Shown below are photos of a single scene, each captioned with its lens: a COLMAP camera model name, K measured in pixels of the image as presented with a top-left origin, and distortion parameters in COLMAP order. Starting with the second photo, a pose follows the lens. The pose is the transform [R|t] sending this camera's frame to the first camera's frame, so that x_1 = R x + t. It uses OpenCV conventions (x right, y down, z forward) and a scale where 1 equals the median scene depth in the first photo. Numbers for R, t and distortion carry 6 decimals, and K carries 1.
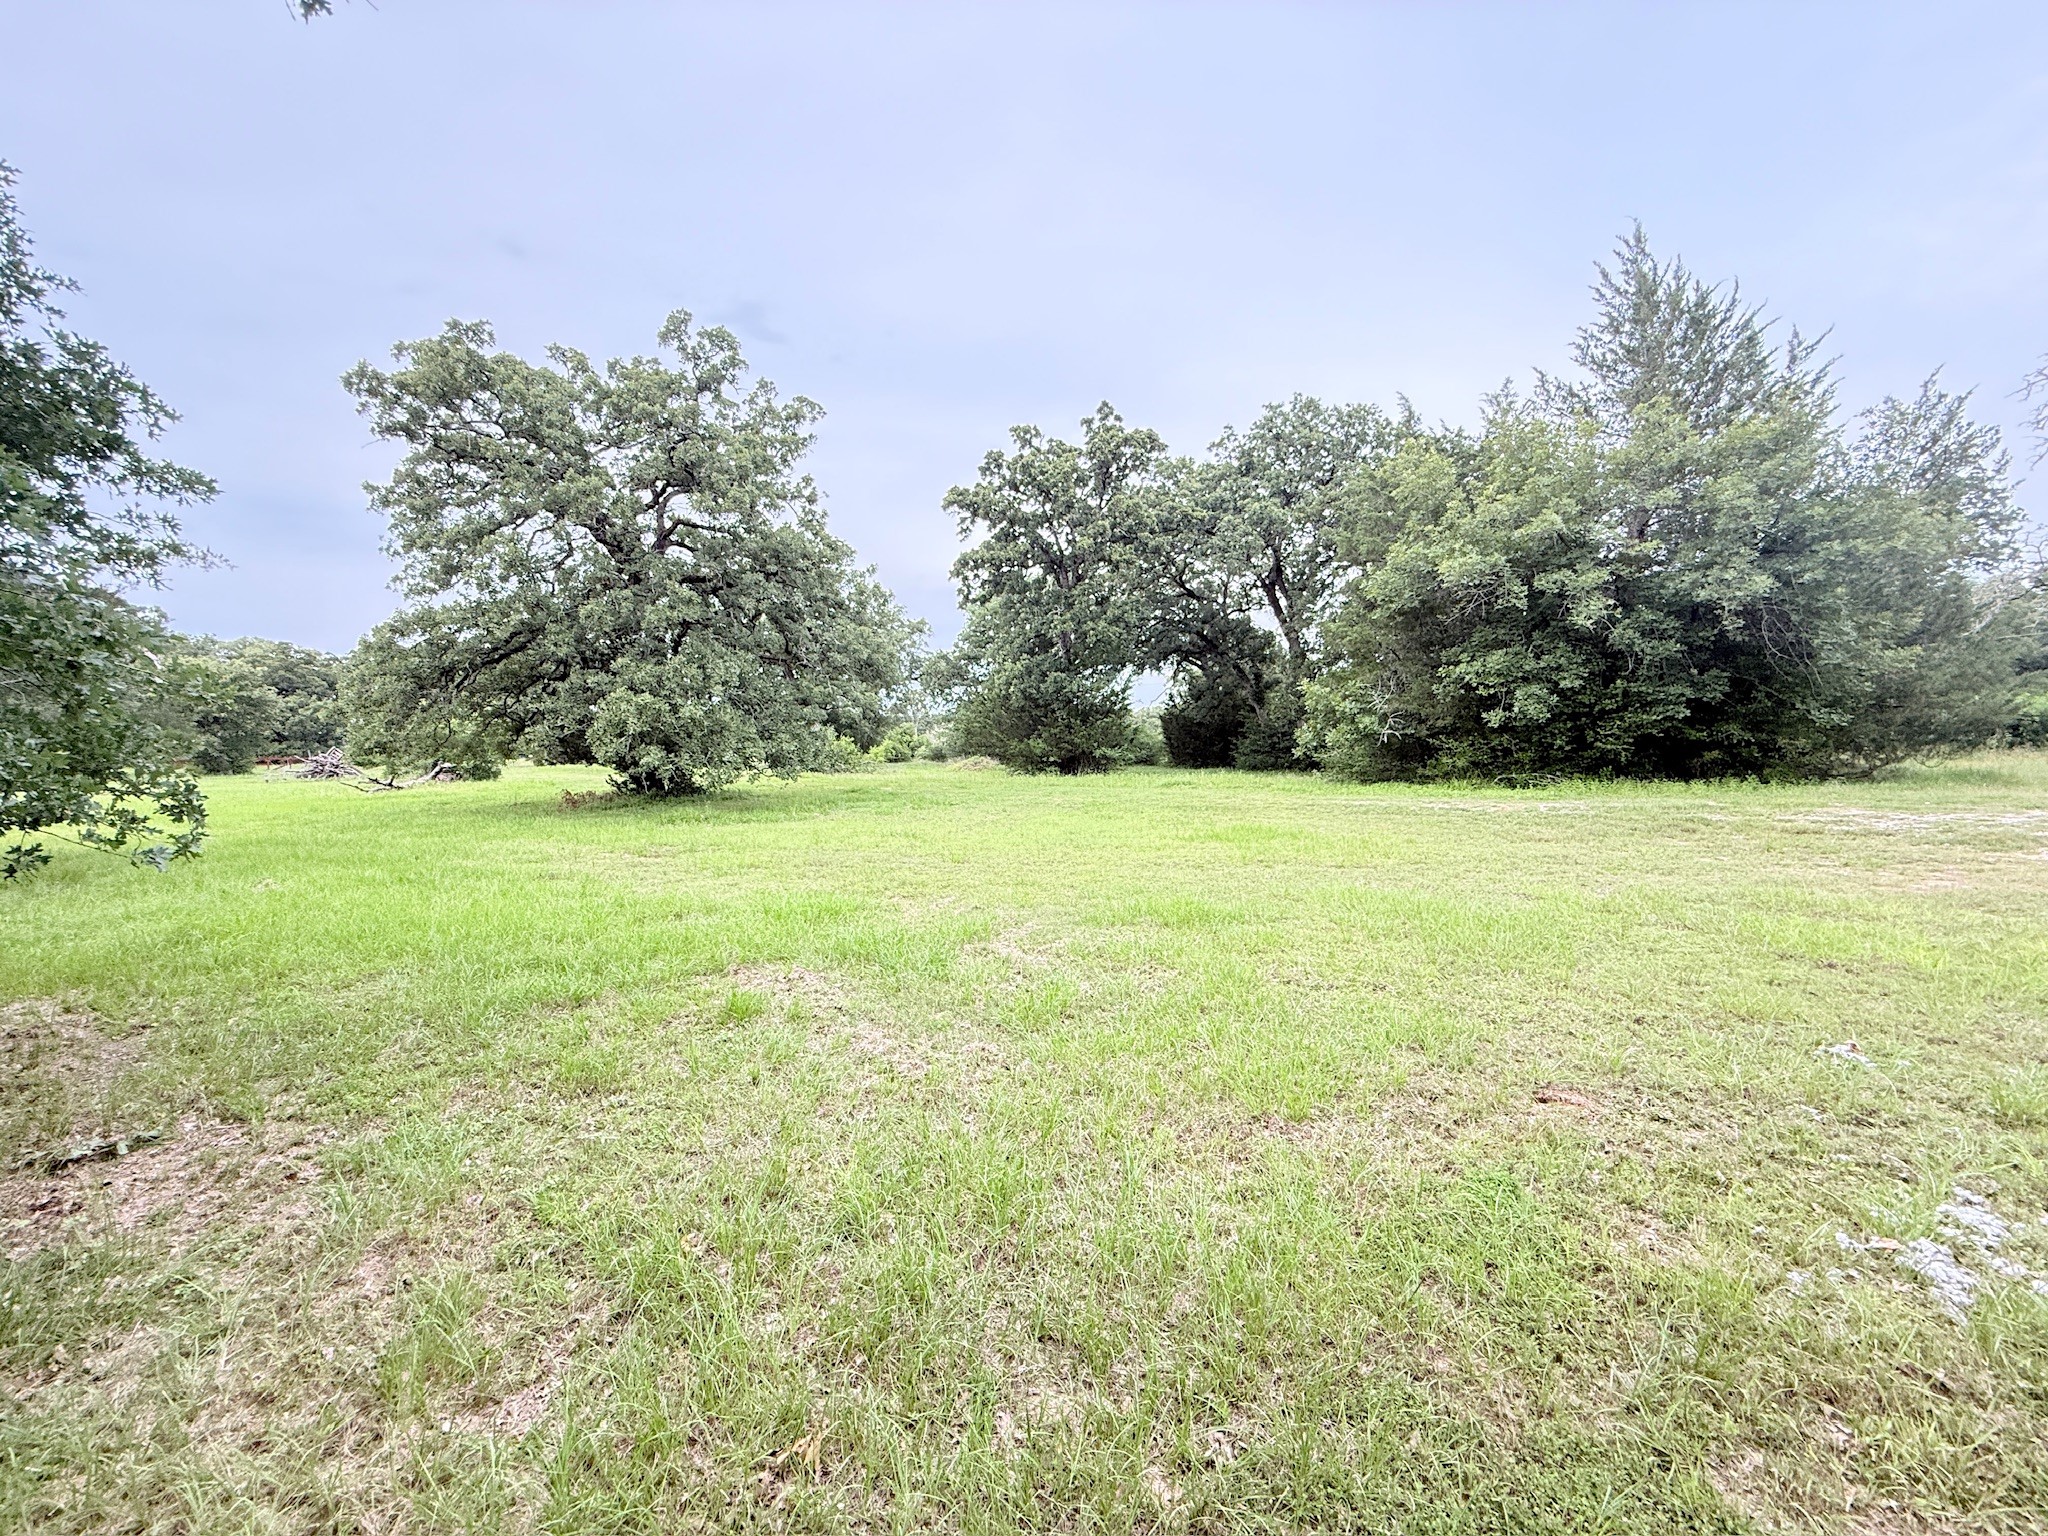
lens RADIAL K [[820.5, 0, 1027.3], [0, 820.5, 758.6], [0, 0, 1]] dist [0.001834, -0.000614]
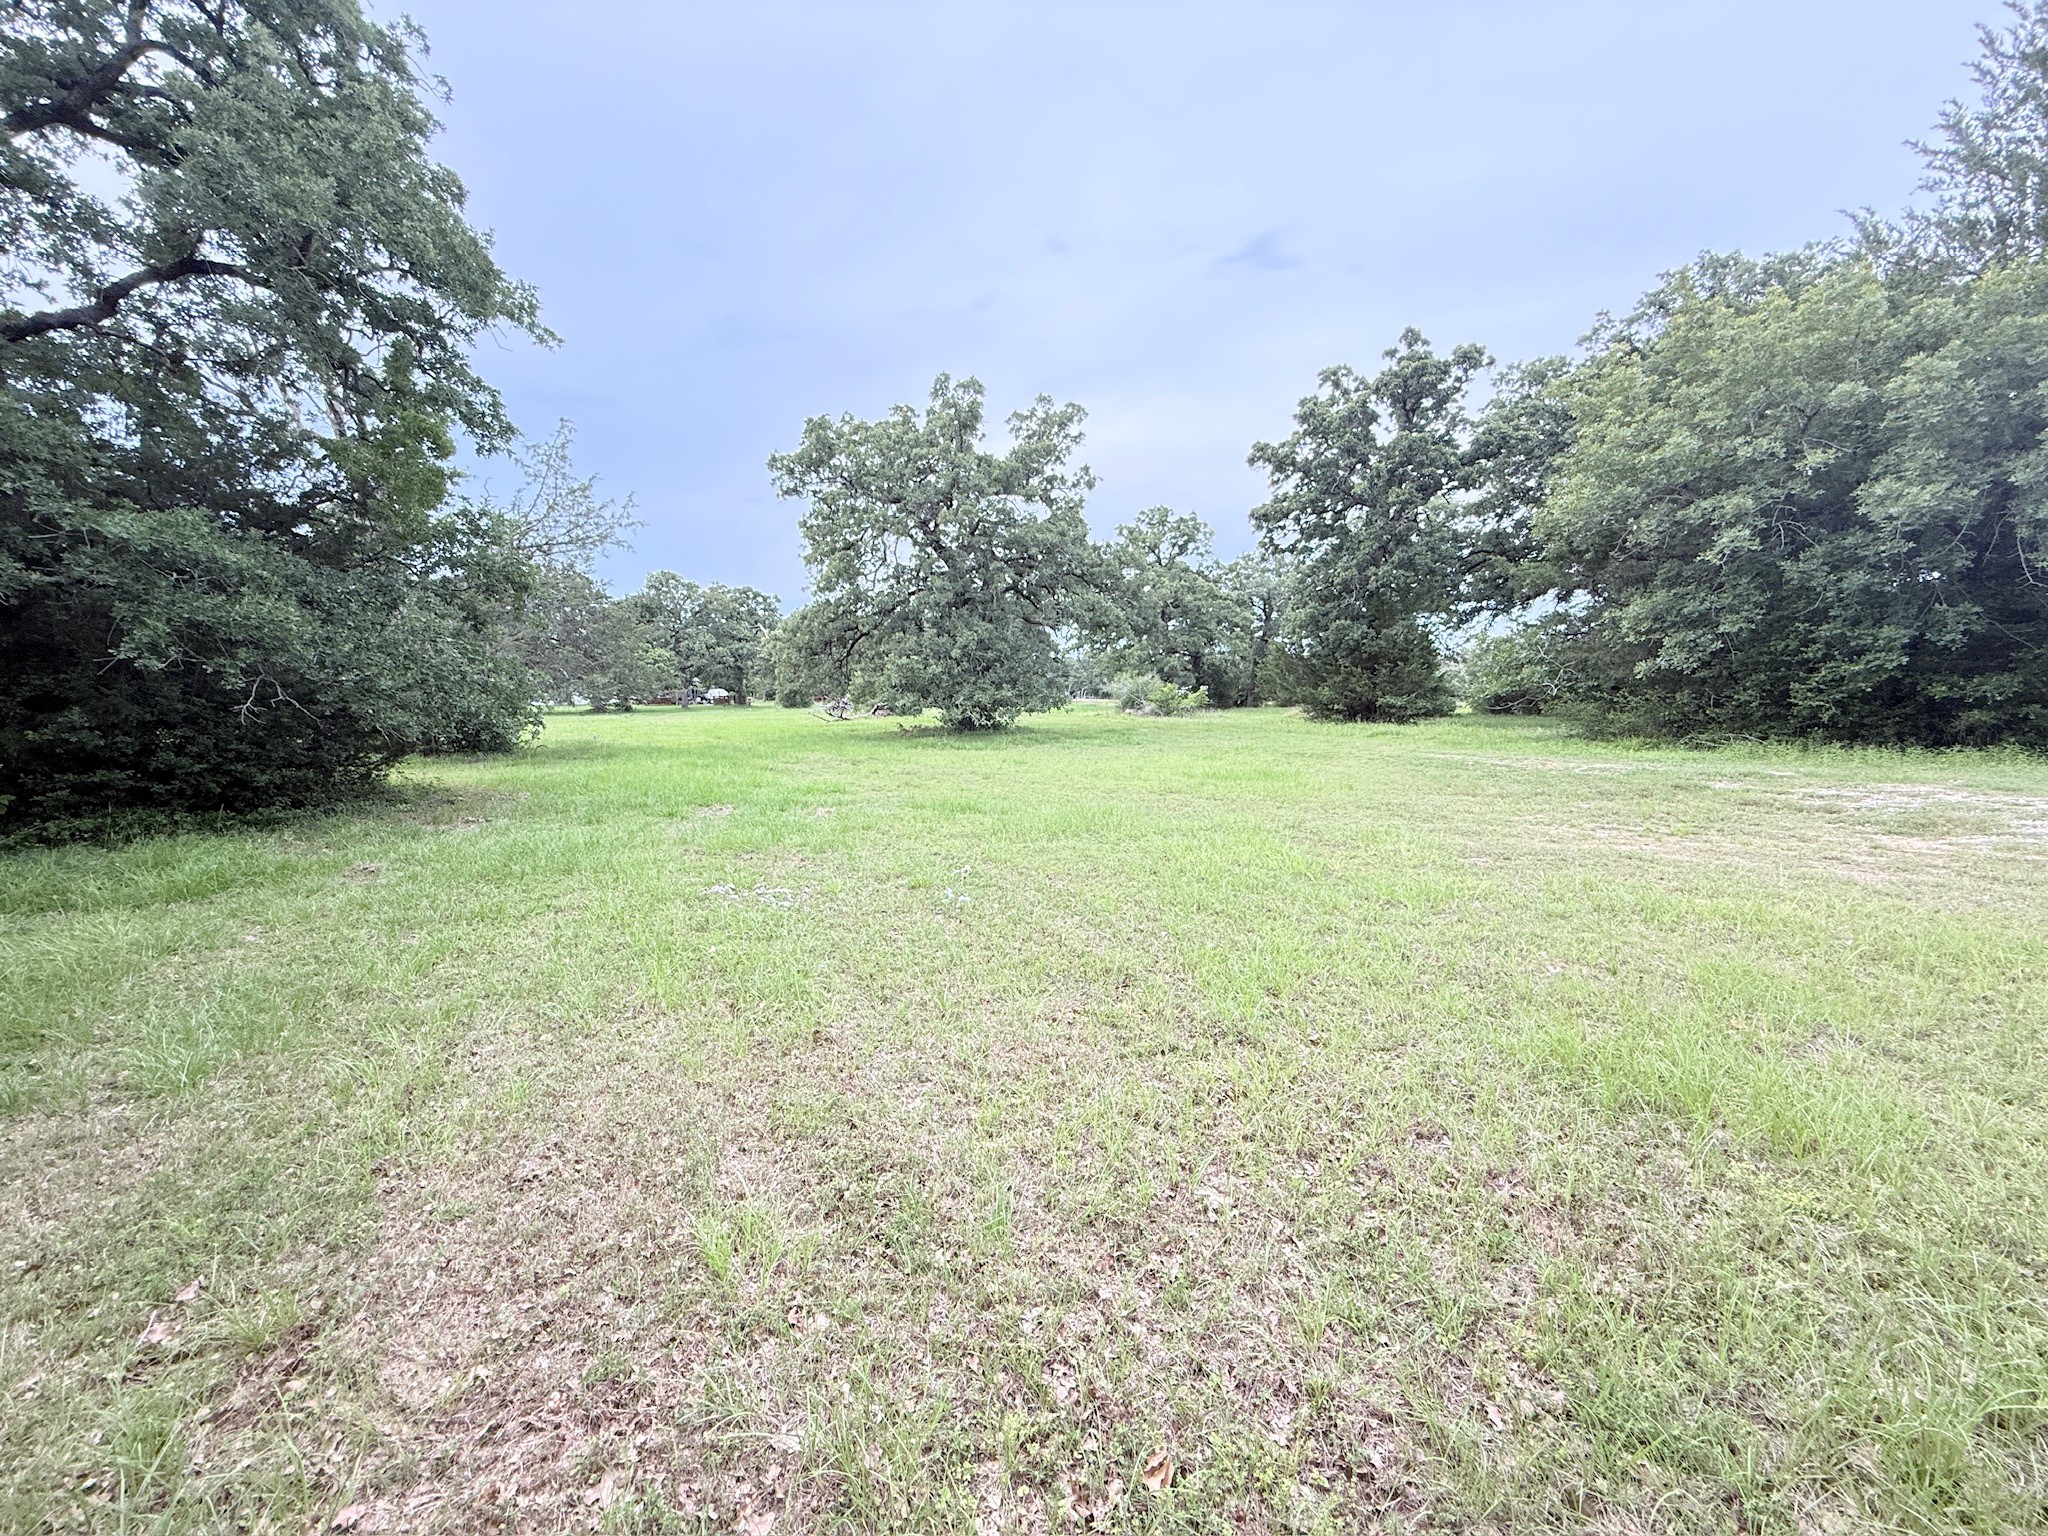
lens RADIAL K [[820.5, 0, 1032.3], [0, 820.5, 768.8], [0, 0, 1]] dist [0.001834, -0.000614]
pose [[0.840896, 0.057150, -0.538171, 0.373766], [-0.012952, 0.996249, 0.085557, -0.007197], [0.541042, -0.064974, 0.838482, -0.081018]]
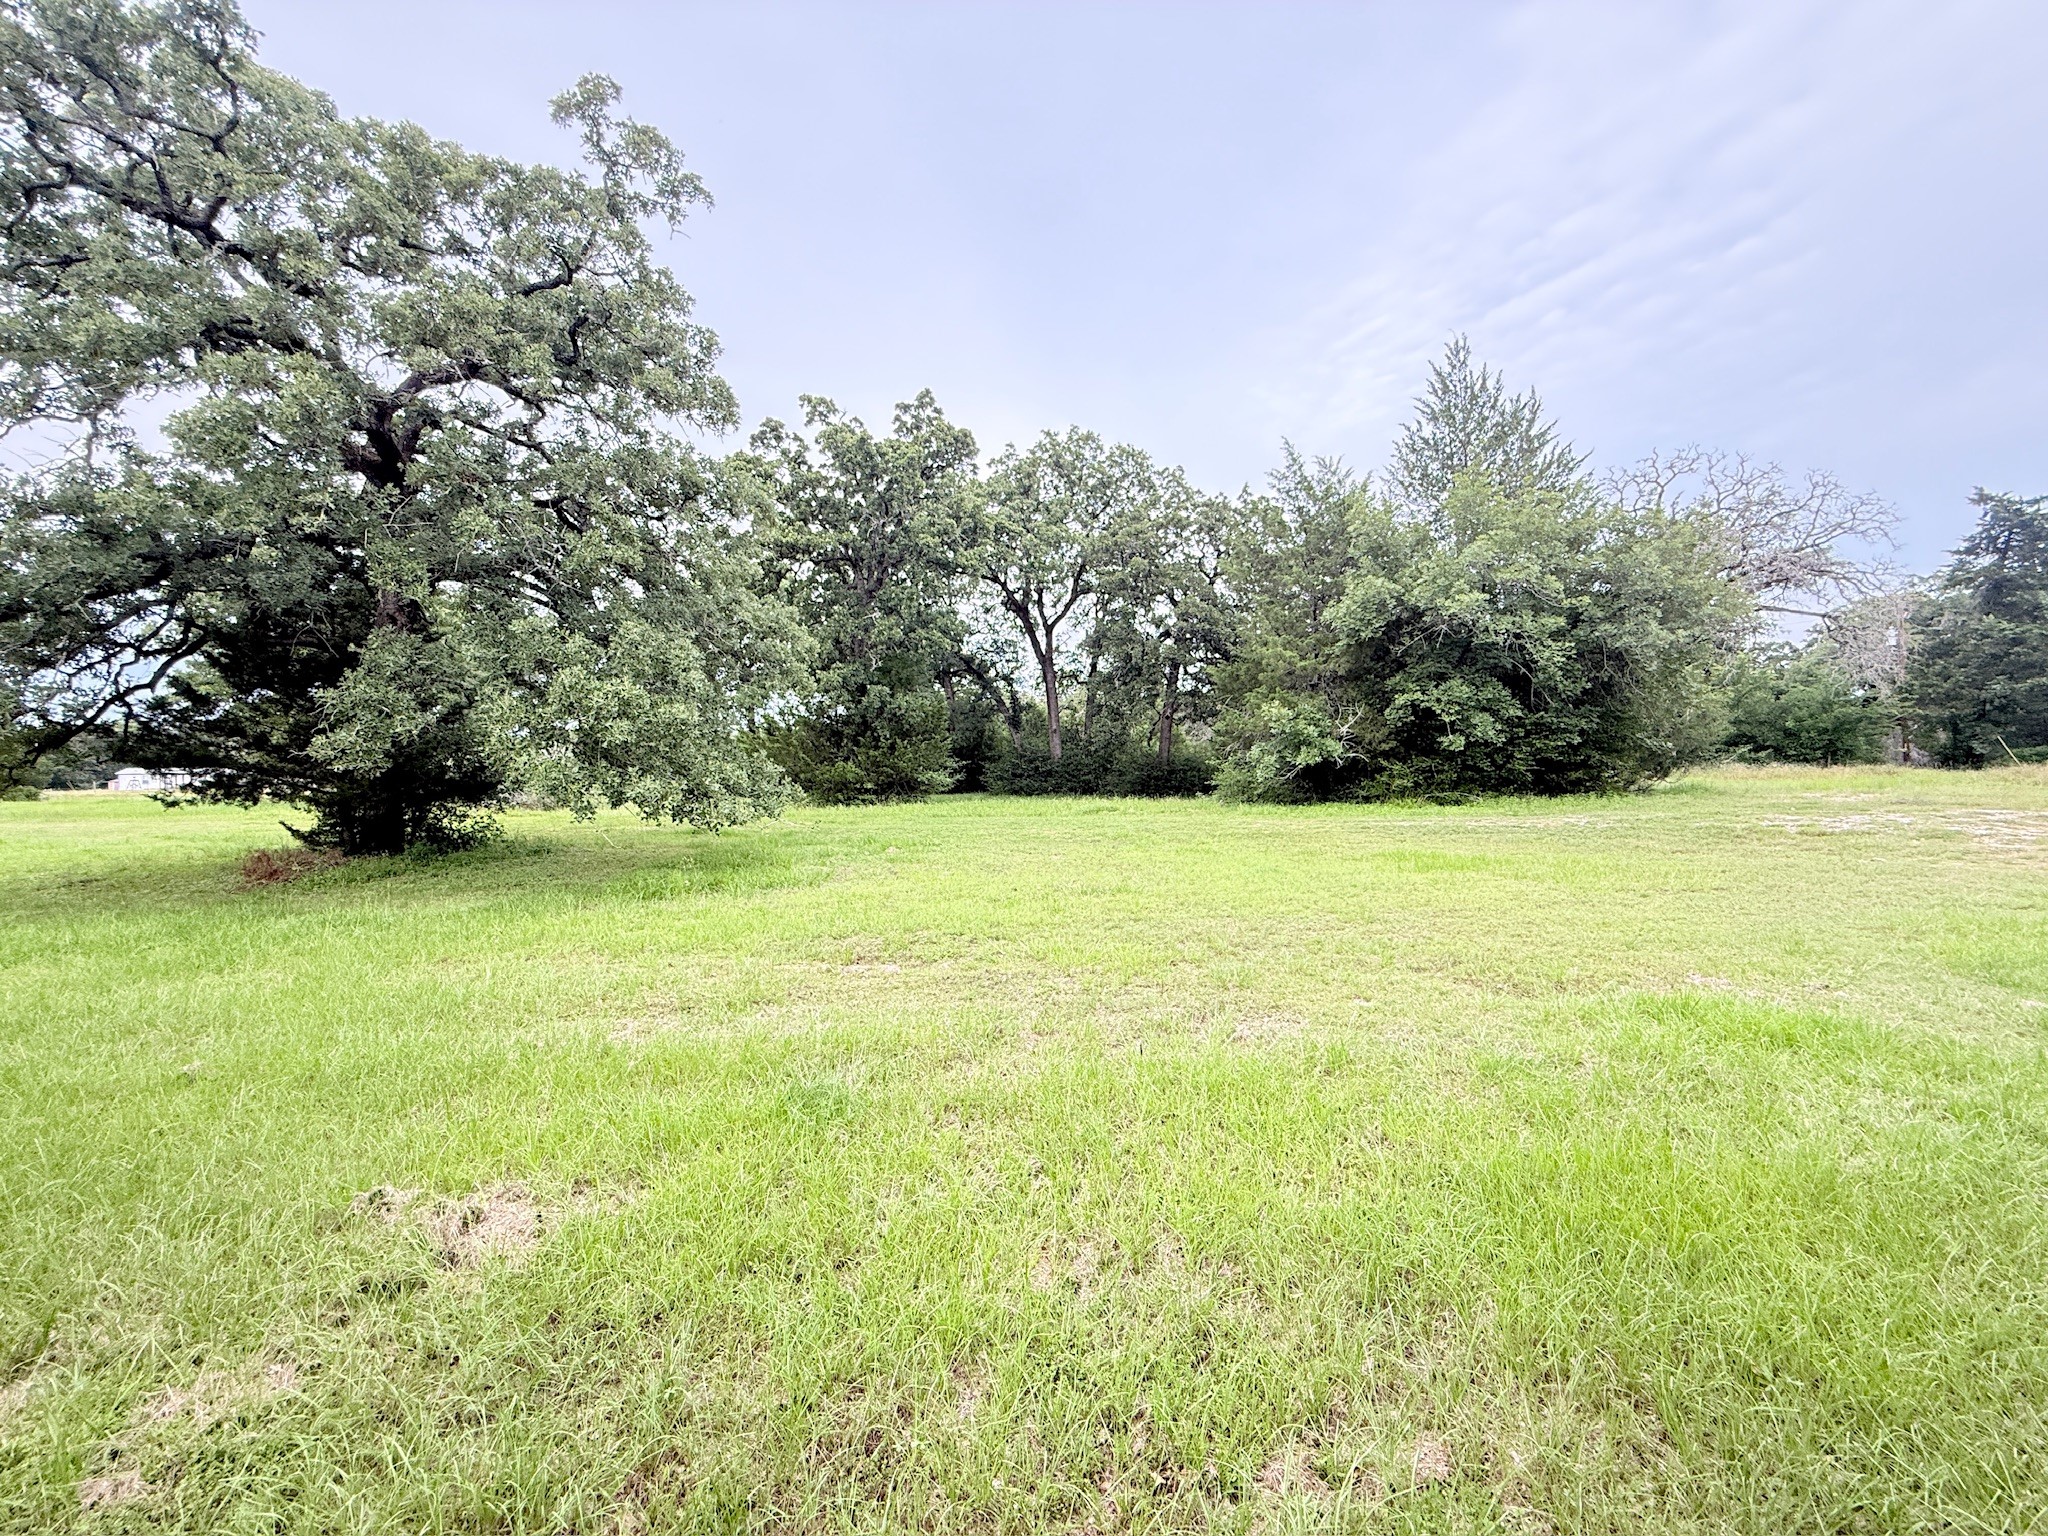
lens RADIAL K [[820.5, 0, 1014.6], [0, 820.5, 757.9], [0, 0, 1]] dist [0.001834, -0.000614]
pose [[0.873819, 0.006948, 0.486201, -0.359477], [0.010121, 0.999421, -0.032471, 0.001102], [-0.486146, 0.033295, 0.873243, 0.249340]]
